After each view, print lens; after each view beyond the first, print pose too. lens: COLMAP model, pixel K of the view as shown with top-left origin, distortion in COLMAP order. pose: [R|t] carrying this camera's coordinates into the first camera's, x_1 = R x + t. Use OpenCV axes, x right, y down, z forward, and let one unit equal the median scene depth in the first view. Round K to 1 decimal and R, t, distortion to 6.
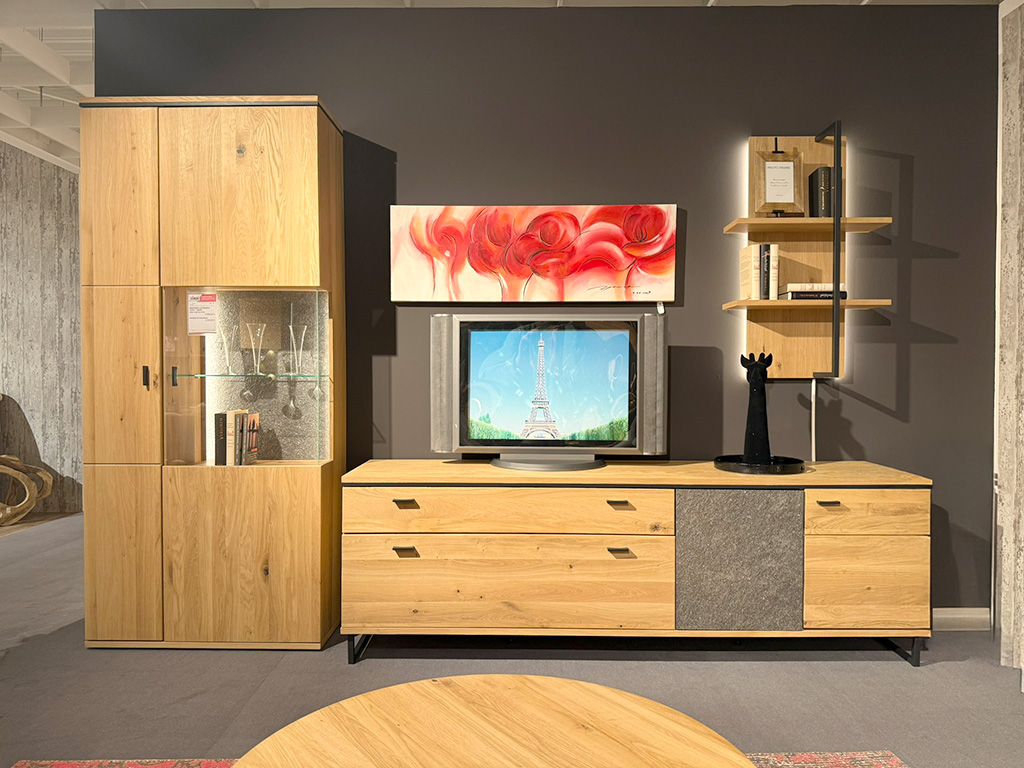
lens RADIAL K [[705.7, 0, 504.0], [0, 705.7, 388.4], [0, 0, 1]] dist [0.047329, -0.034047]
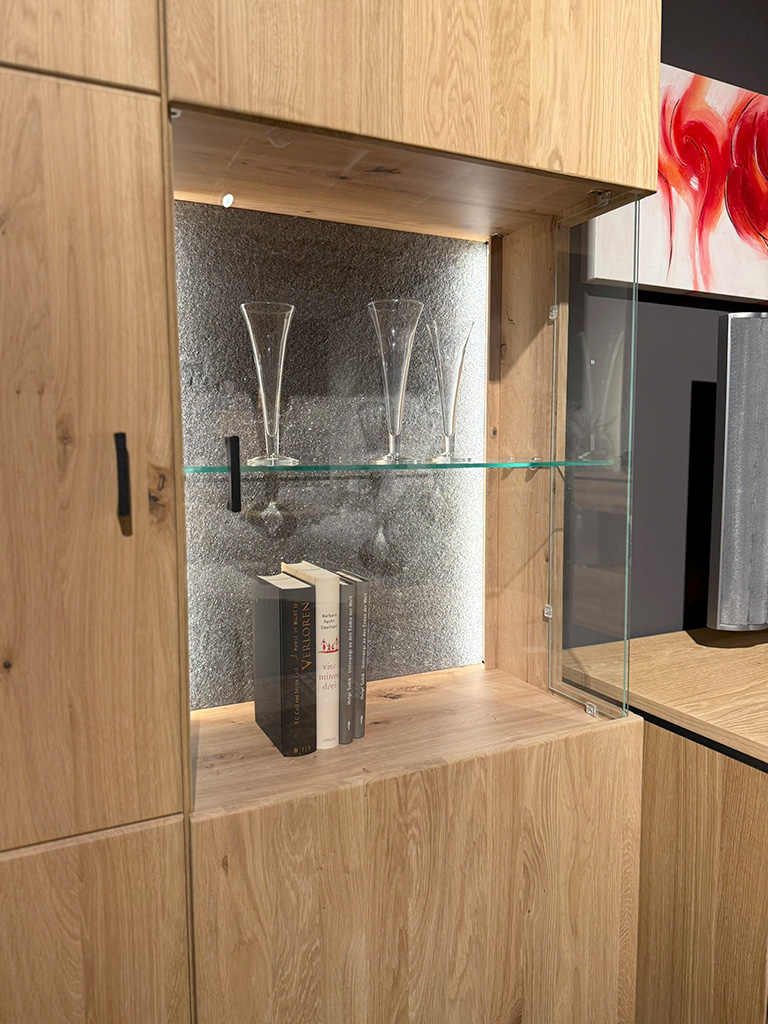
lens RADIAL K [[727.4, 0, 376.5], [0, 727.4, 511.6], [0, 0, 1]] dist [0.038666, -0.044849]
pose [[0.889645, -0.049502, 0.453961, -0.536319], [0.017264, 0.997042, 0.074890, -0.022493], [-0.456325, -0.058788, 0.887869, 0.737875]]
